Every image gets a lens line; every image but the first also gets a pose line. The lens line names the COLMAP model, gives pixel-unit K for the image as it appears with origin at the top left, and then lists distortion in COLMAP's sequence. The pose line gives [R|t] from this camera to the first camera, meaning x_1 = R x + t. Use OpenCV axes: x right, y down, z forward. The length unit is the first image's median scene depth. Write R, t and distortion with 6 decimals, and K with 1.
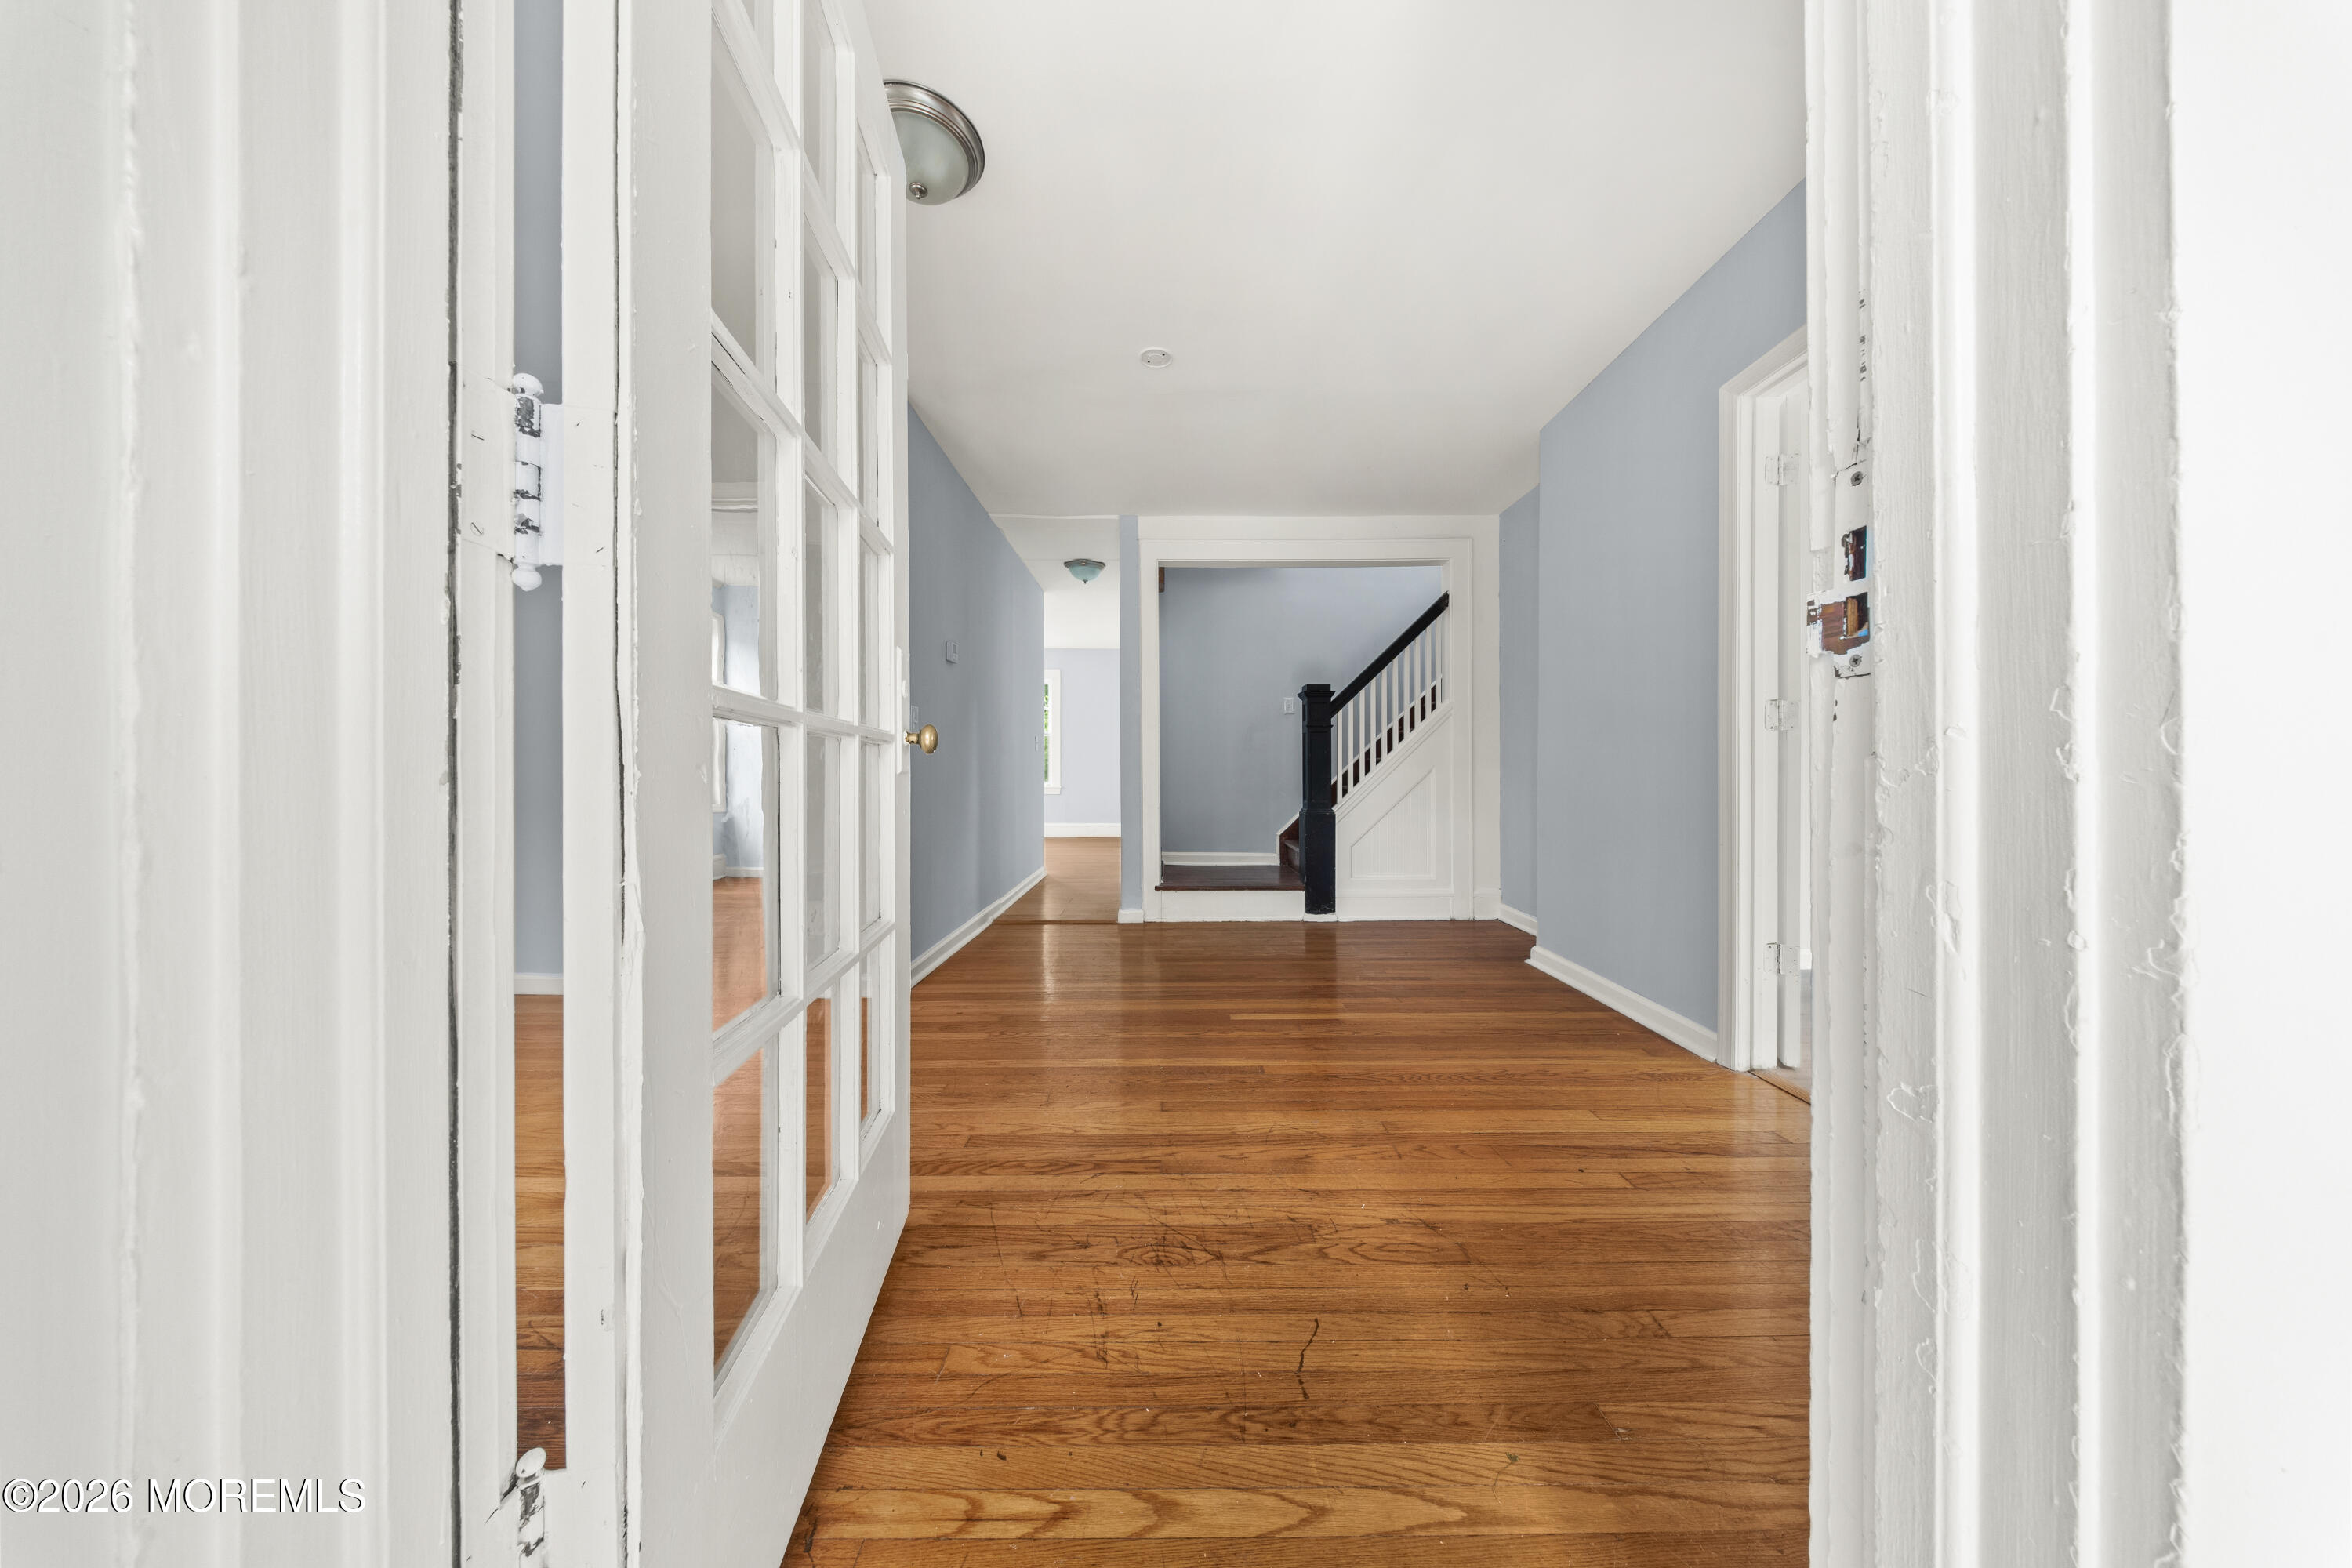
lens RADIAL K [[703.8, 0, 1177.9], [0, 703.8, 772.1], [0, 0, 1]] dist [0.000050, 0.000005]
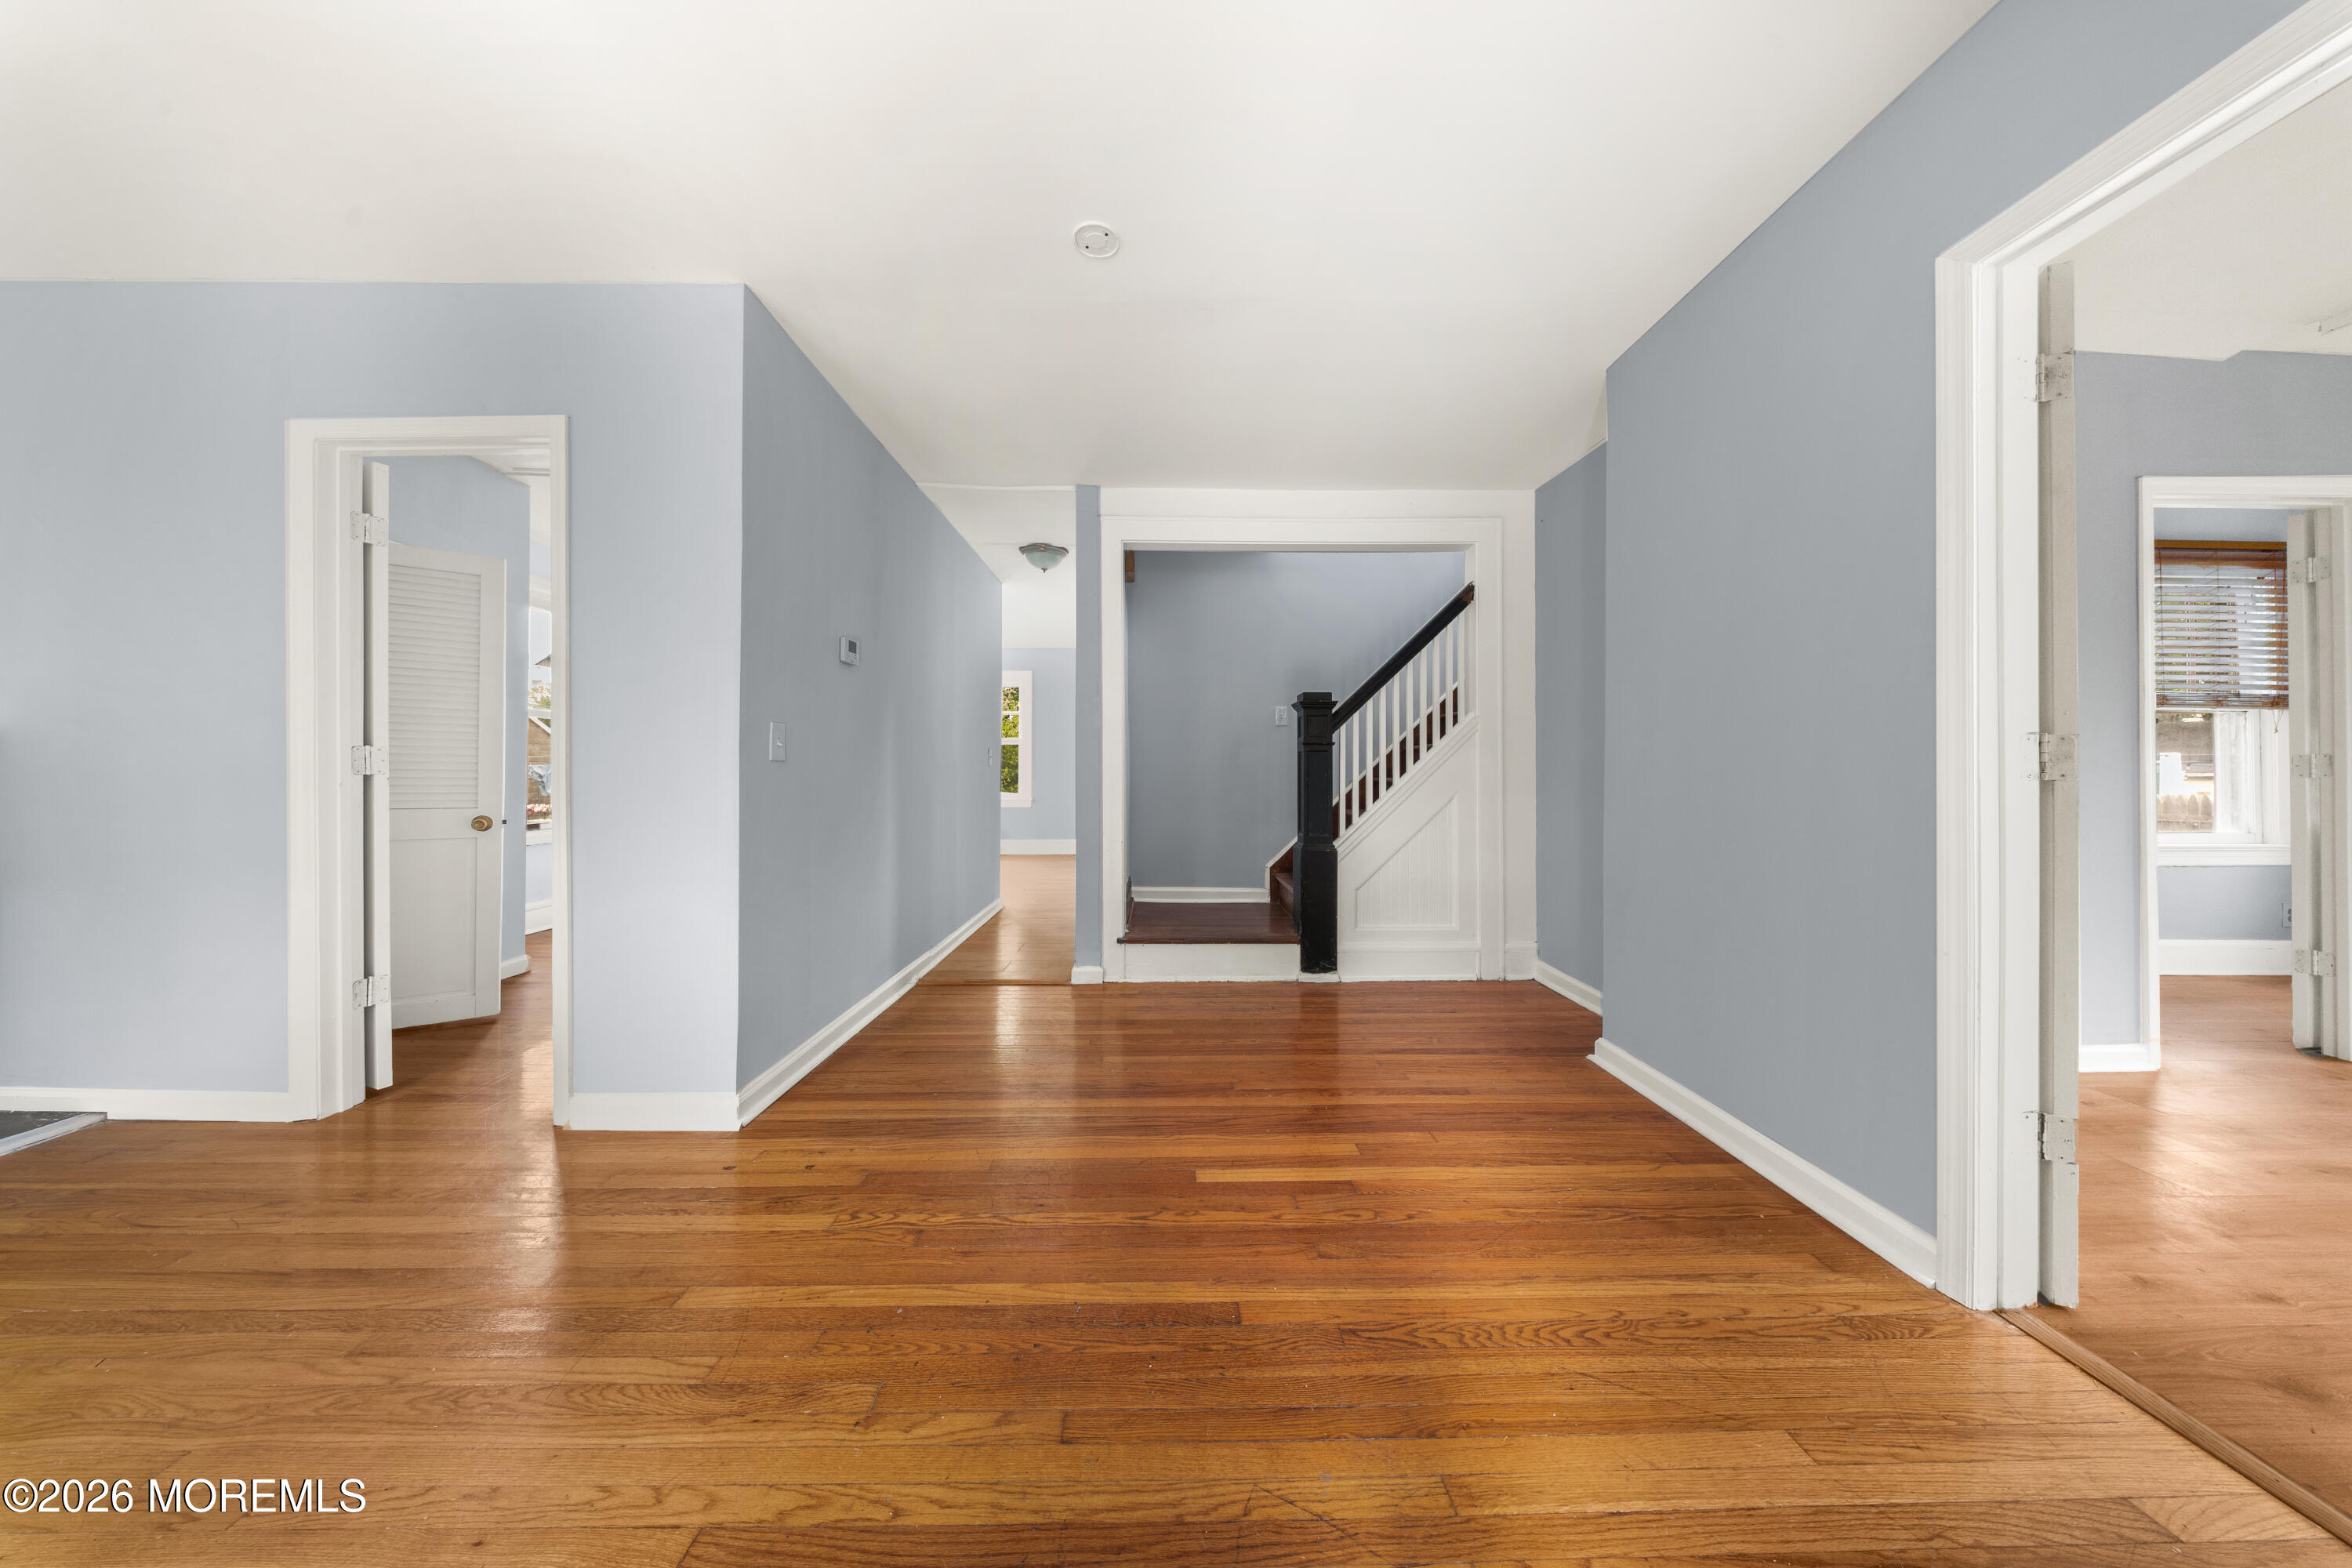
lens RADIAL K [[696.9, 0, 1183.0], [0, 696.9, 762.6], [0, 0, 1]] dist [0.001534, -0.002041]
pose [[0.999852, 0.004318, 0.016663, 0.029616], [-0.004090, 0.999898, -0.013700, -0.031492], [-0.016721, 0.013630, 0.999767, 0.188381]]
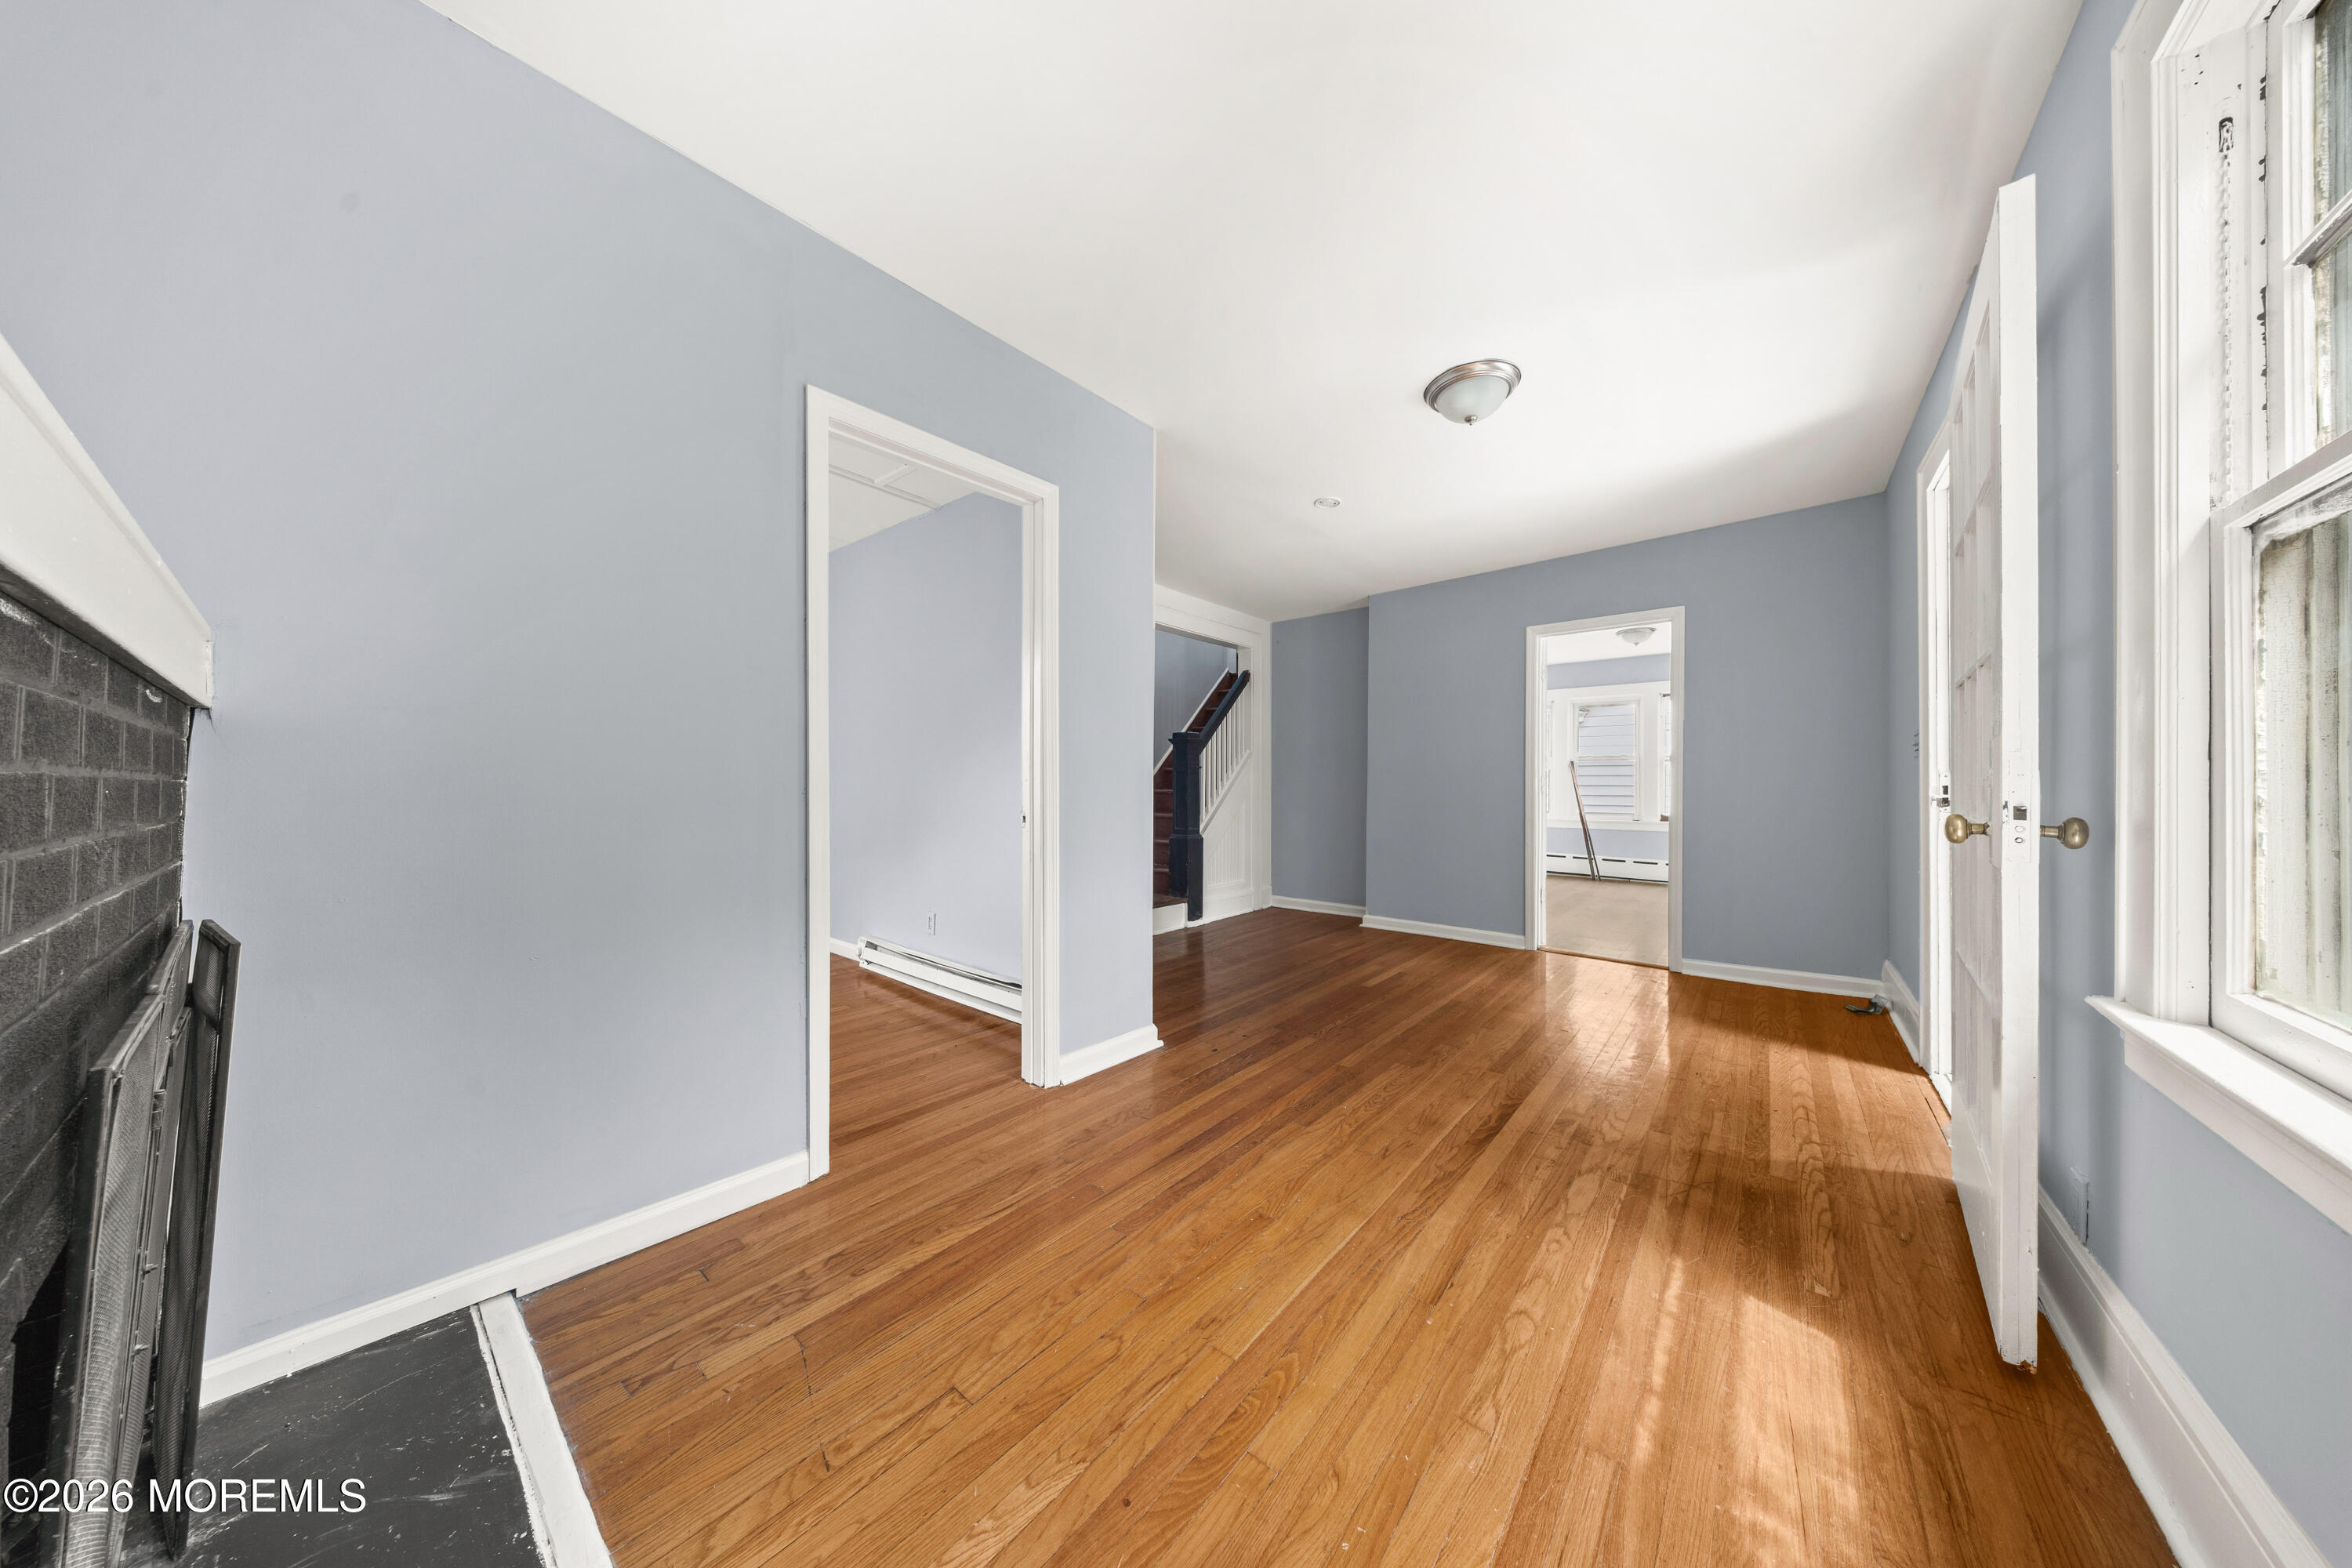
lens RADIAL K [[710.3, 0, 1176.0], [0, 710.3, 784.0], [0, 0, 1]] dist [0.000084, 0.000011]
pose [[0.640319, 0.008877, 0.768058, -0.778339], [-0.009091, 0.999951, -0.003978, -0.032157], [-0.768055, -0.004435, 0.640368, 0.230400]]
